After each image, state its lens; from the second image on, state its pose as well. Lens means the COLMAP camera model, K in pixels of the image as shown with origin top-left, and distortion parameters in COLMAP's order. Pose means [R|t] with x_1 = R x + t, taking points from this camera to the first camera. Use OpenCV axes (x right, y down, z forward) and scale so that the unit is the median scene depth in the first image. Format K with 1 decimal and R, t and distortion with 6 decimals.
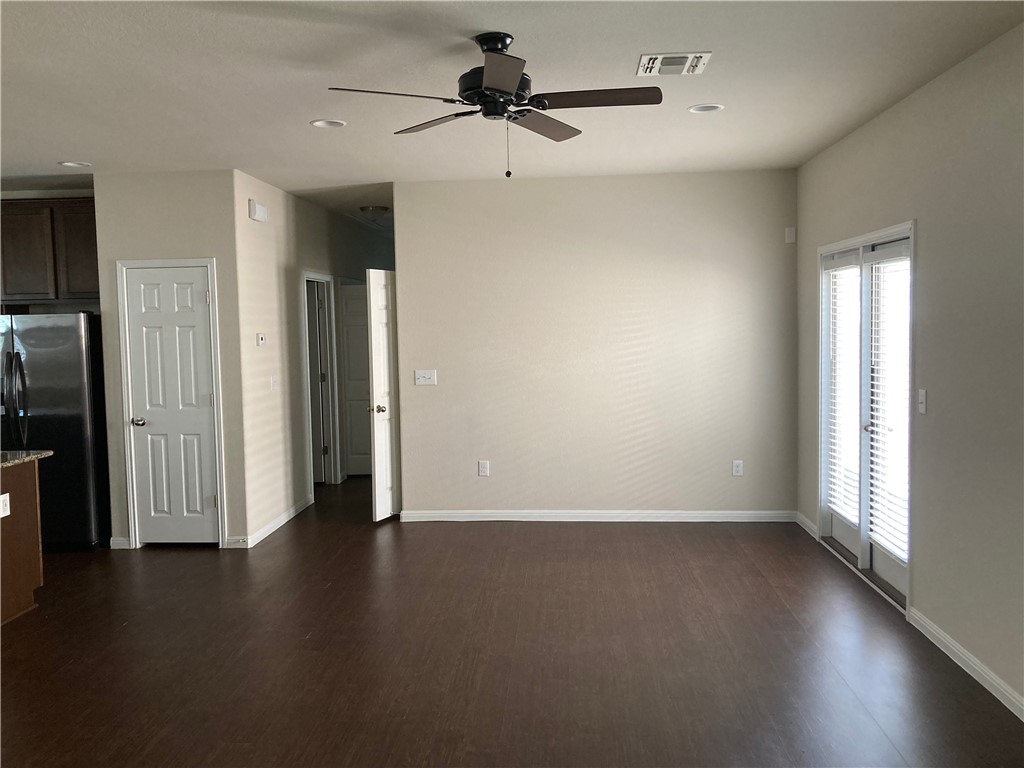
lens RADIAL K [[846.1, 0, 510.2], [0, 846.1, 376.2], [0, 0, 1]] dist [0.034479, -0.039730]
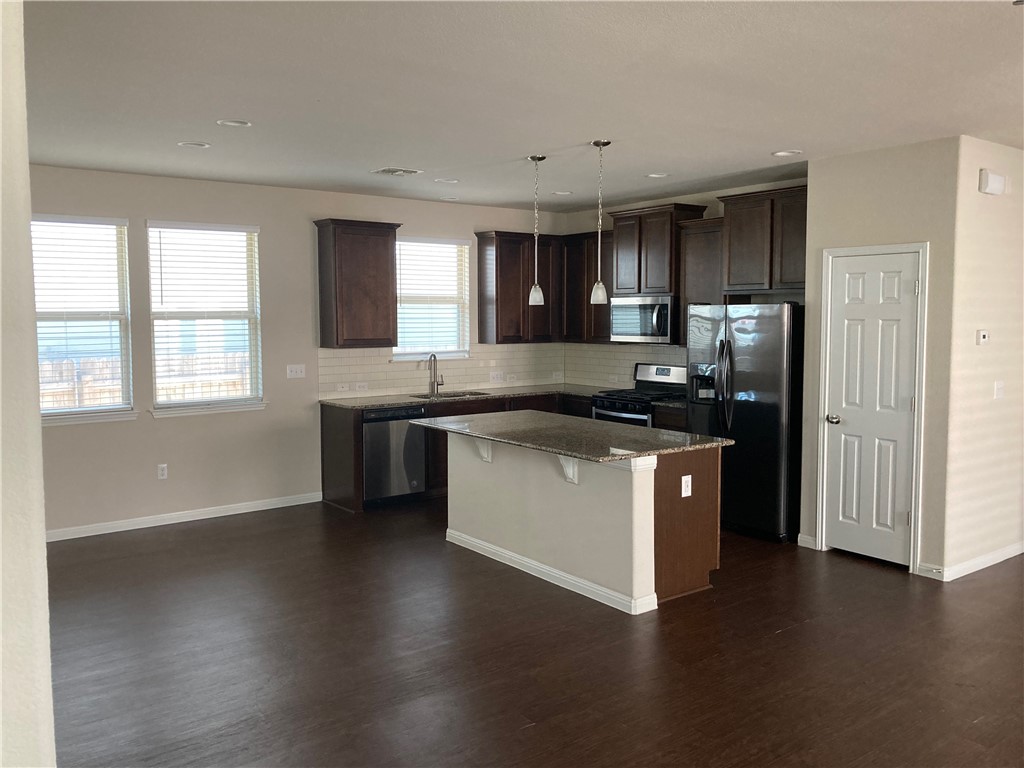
lens RADIAL K [[846.1, 0, 515.3], [0, 846.1, 371.2], [0, 0, 1]] dist [0.034479, -0.039730]
pose [[0.654680, 0.072825, -0.752390, 0.038965], [-0.063020, 0.997142, 0.041679, -0.016698], [0.753274, 0.020129, 0.657399, 0.110785]]
